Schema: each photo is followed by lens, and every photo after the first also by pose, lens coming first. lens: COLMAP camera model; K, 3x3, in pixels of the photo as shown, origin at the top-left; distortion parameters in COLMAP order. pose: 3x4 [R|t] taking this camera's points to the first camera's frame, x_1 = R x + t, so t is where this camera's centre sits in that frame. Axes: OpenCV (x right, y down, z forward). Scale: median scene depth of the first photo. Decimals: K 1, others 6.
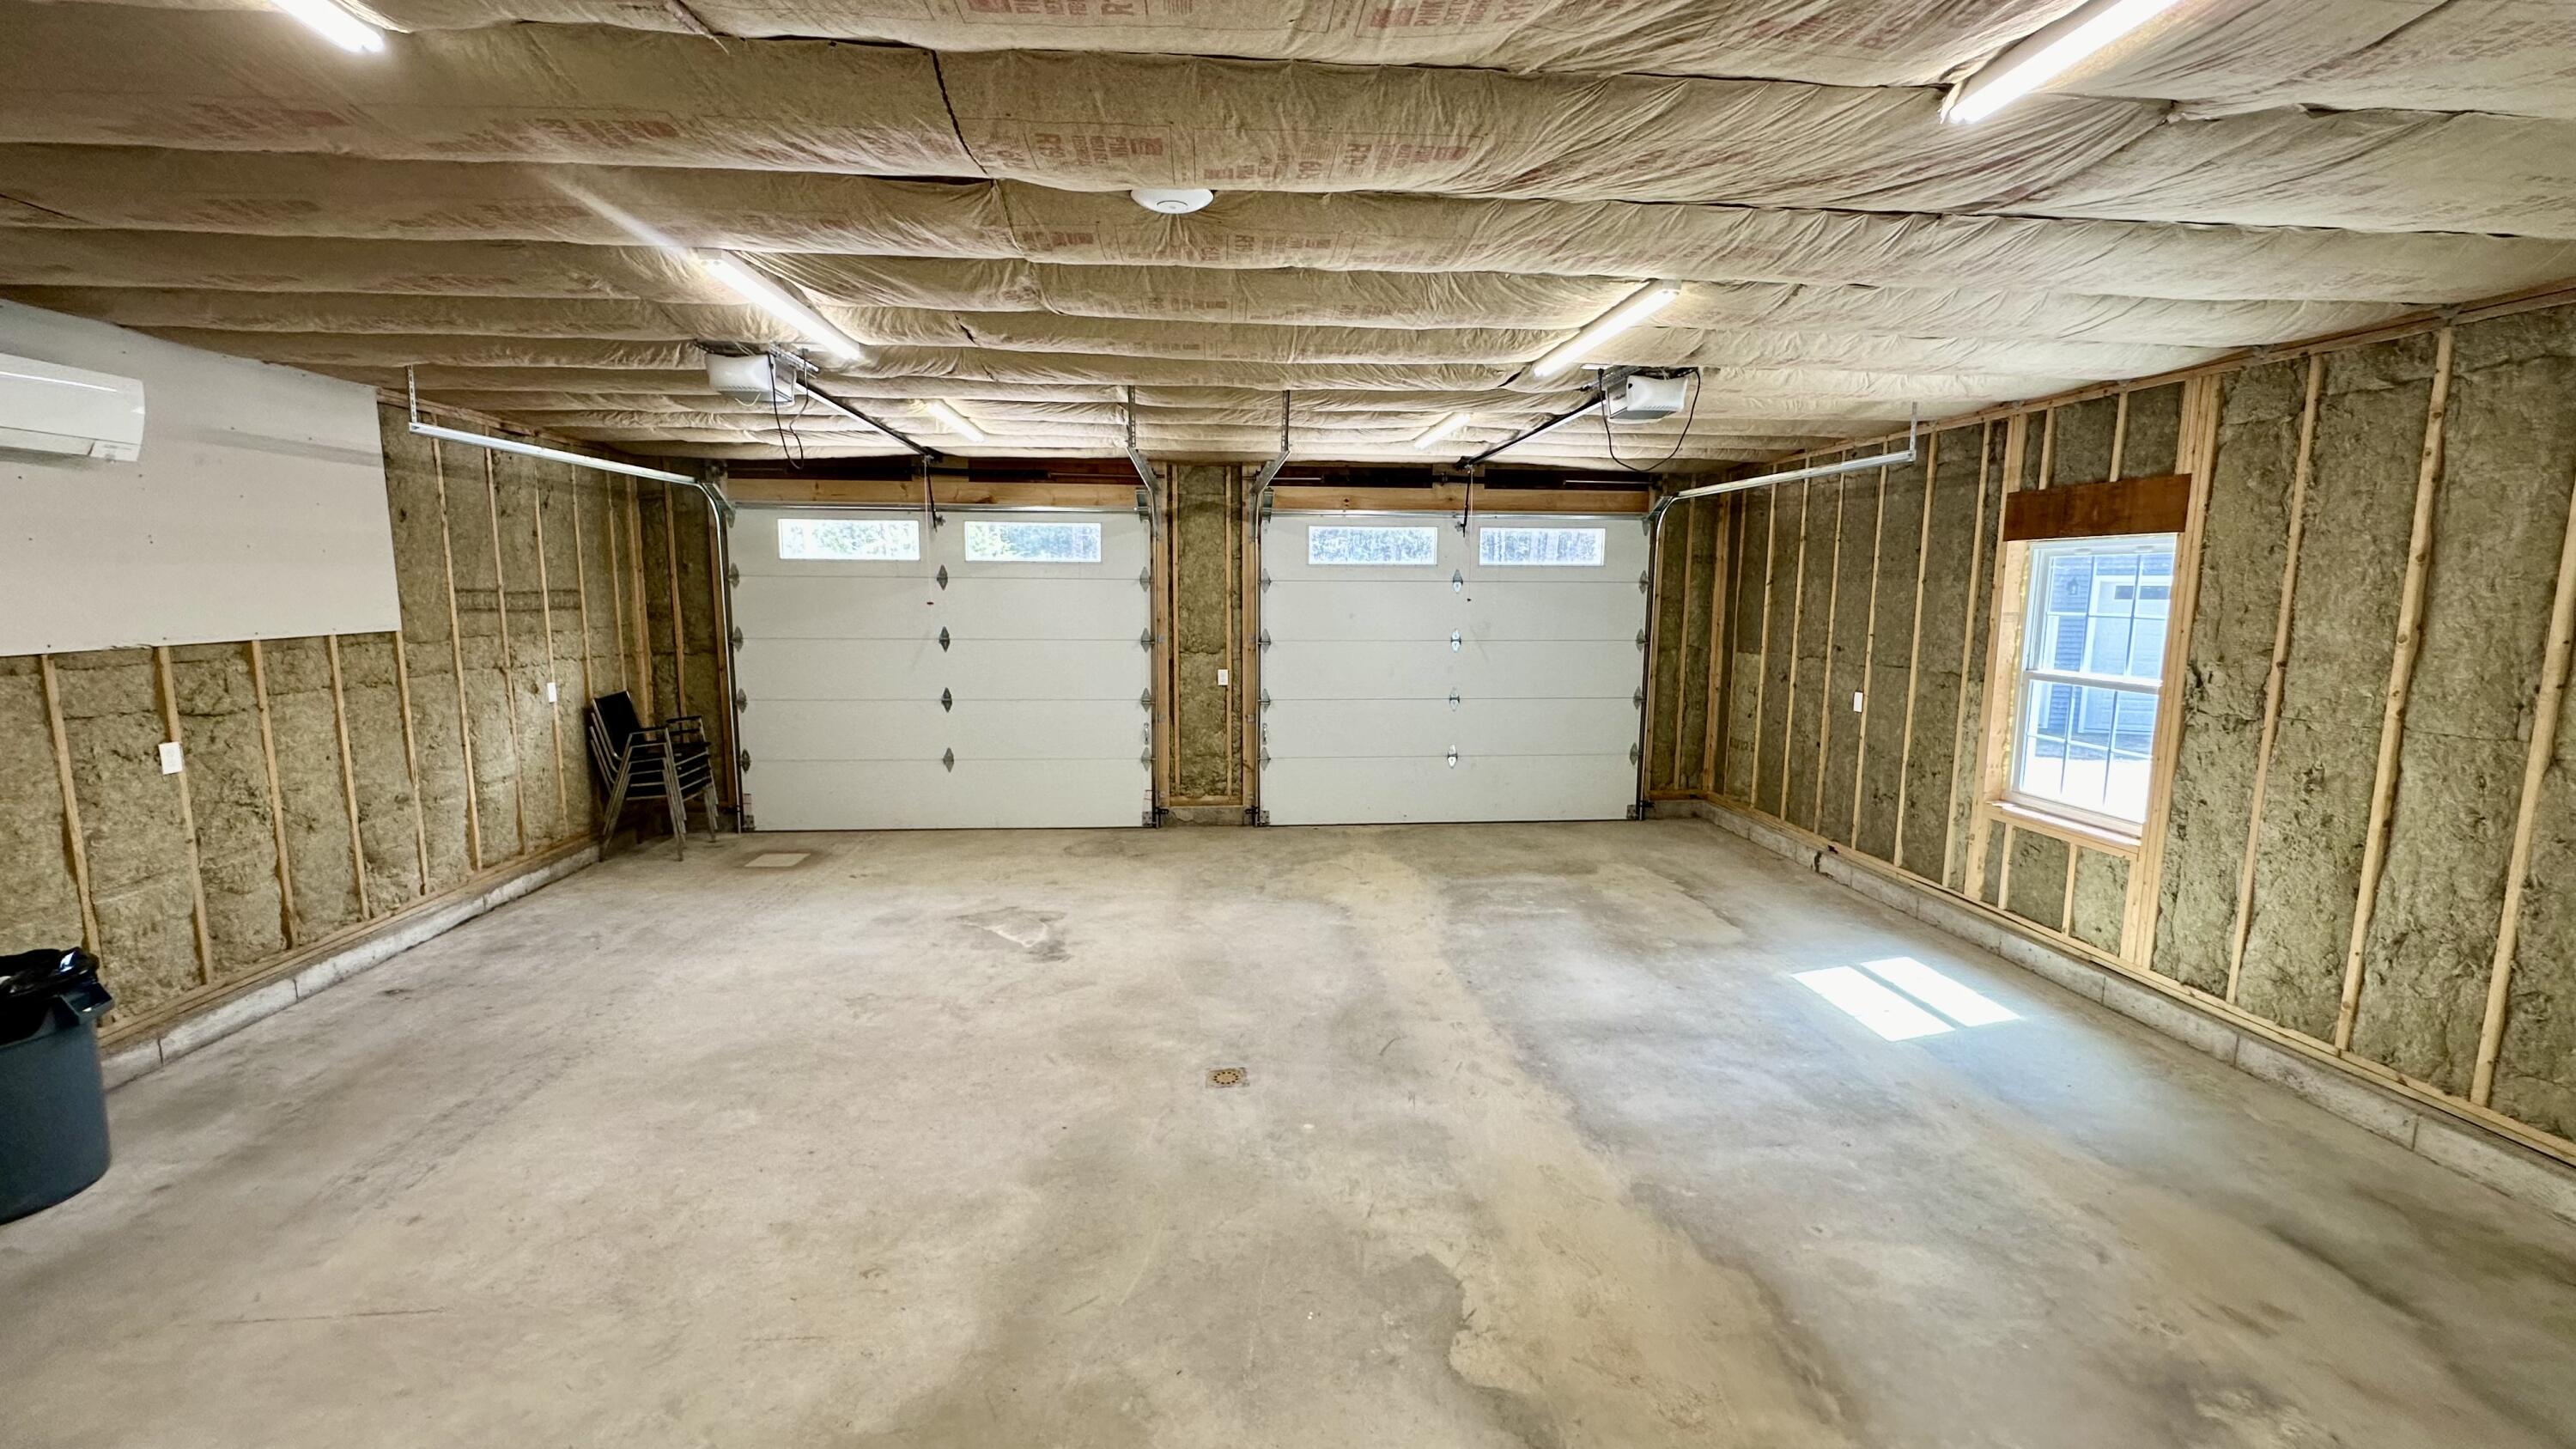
lens RADIAL K [[1028.9, 0, 1288.0], [0, 1028.9, 724.5], [0, 0, 1]] dist [-0.001022, -0.000084]
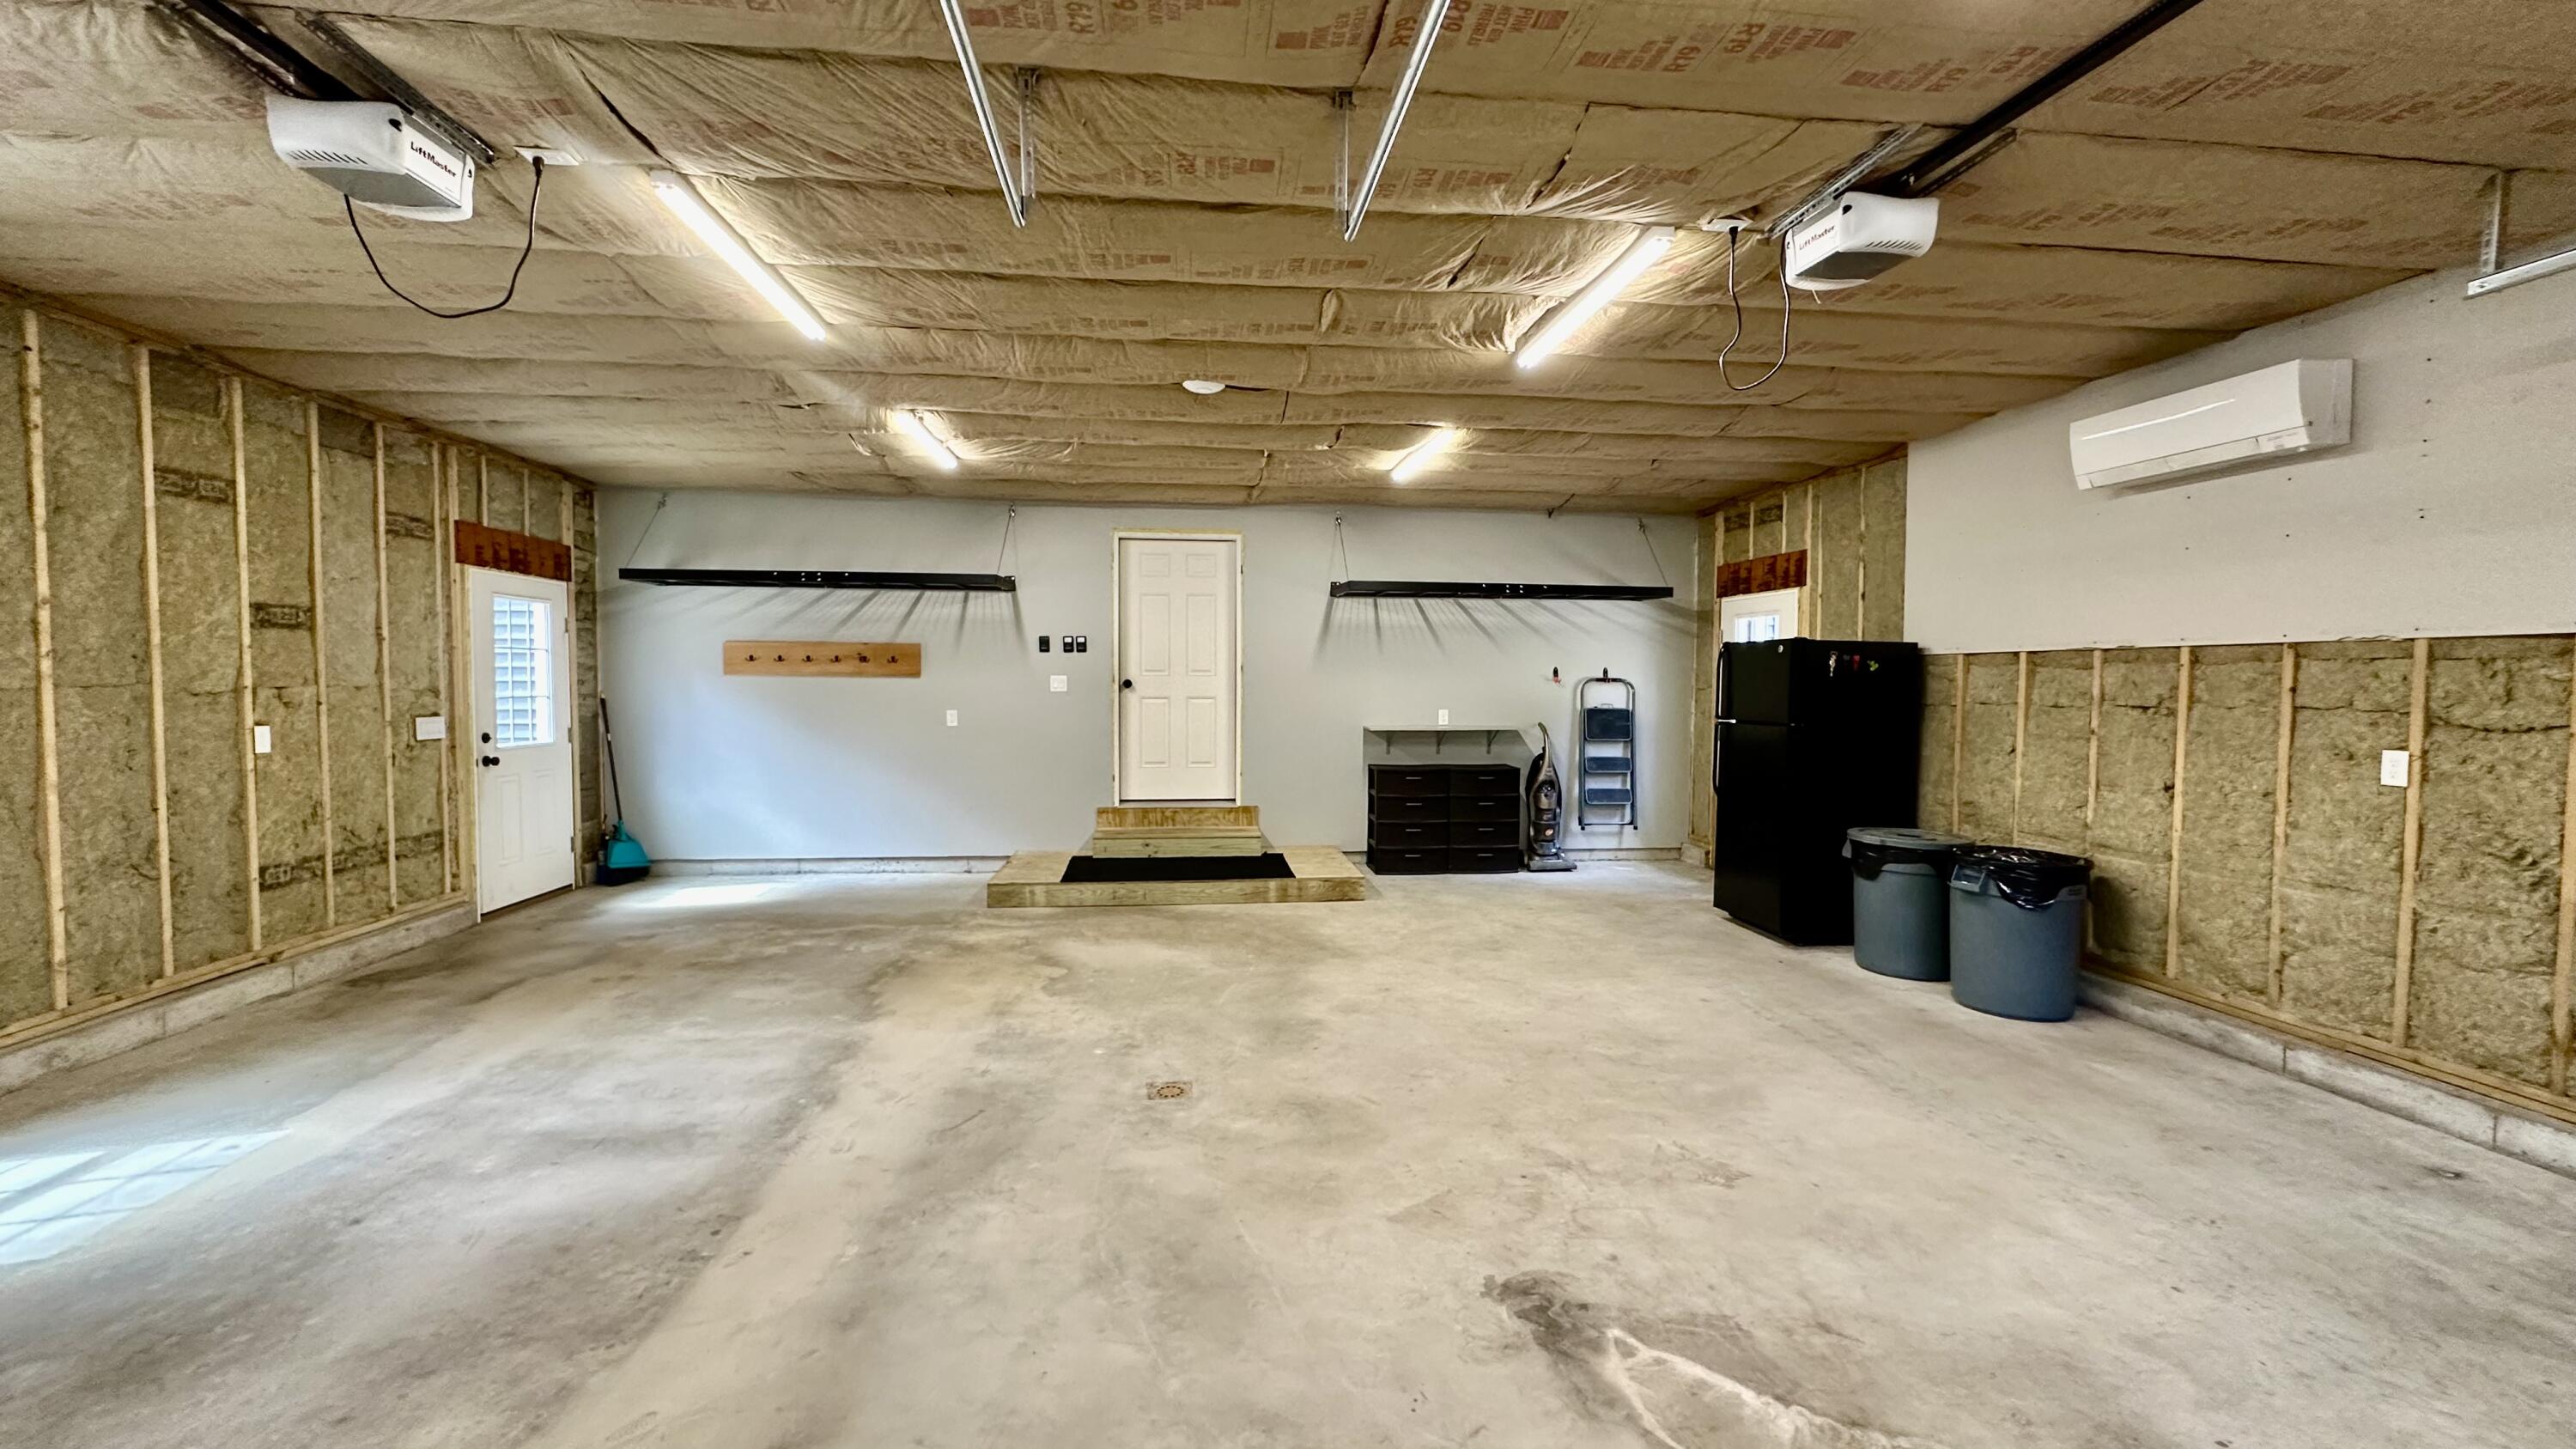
lens RADIAL K [[1028.9, 0, 1288.0], [0, 1028.9, 724.5], [0, 0, 1]] dist [-0.001022, -0.000084]
pose [[-0.999577, -0.009659, -0.027427, -0.132644], [-0.014488, 0.983234, 0.181769, -0.144014], [0.025212, 0.182090, -0.982959, 1.783525]]
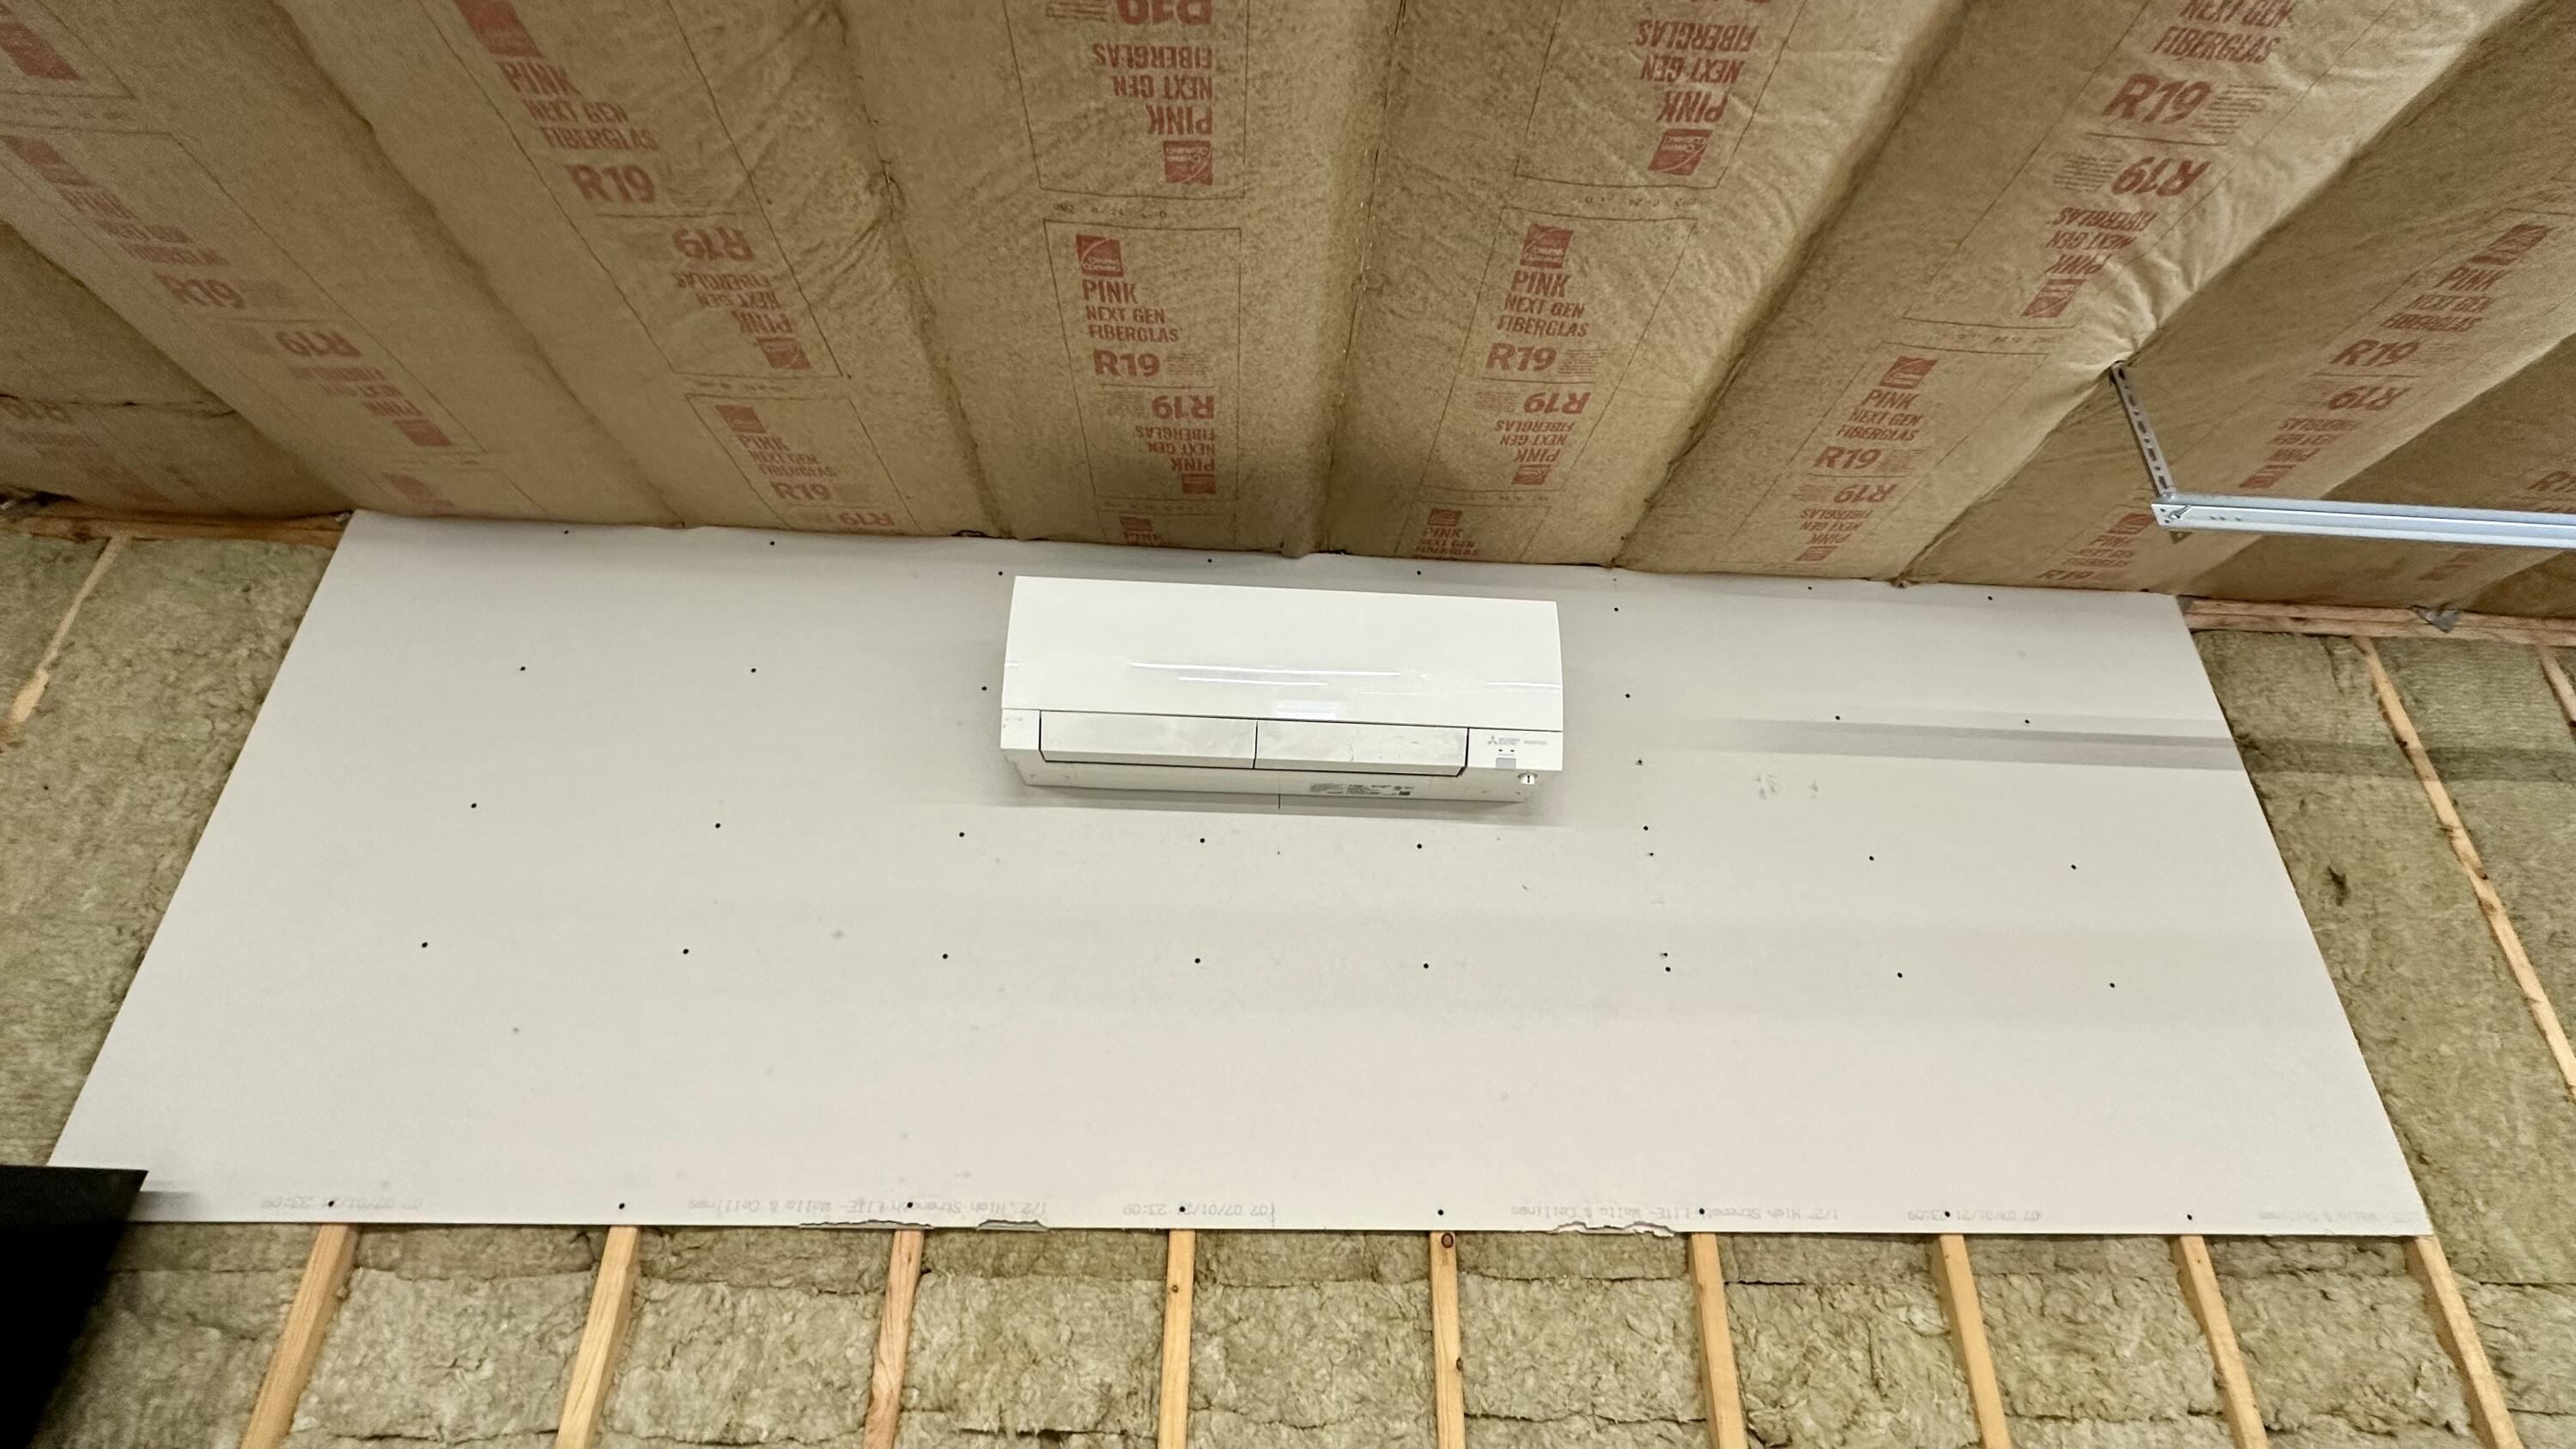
lens RADIAL K [[1091.3, 0, 1284.4], [0, 1091.3, 671.0], [0, 0, 1]] dist [-0.000452, -0.000195]
pose [[-0.012580, -0.457284, -0.889232, -0.606725], [-0.145340, 0.880694, -0.450837, -0.052571], [0.989302, 0.123569, -0.077540, 0.827186]]
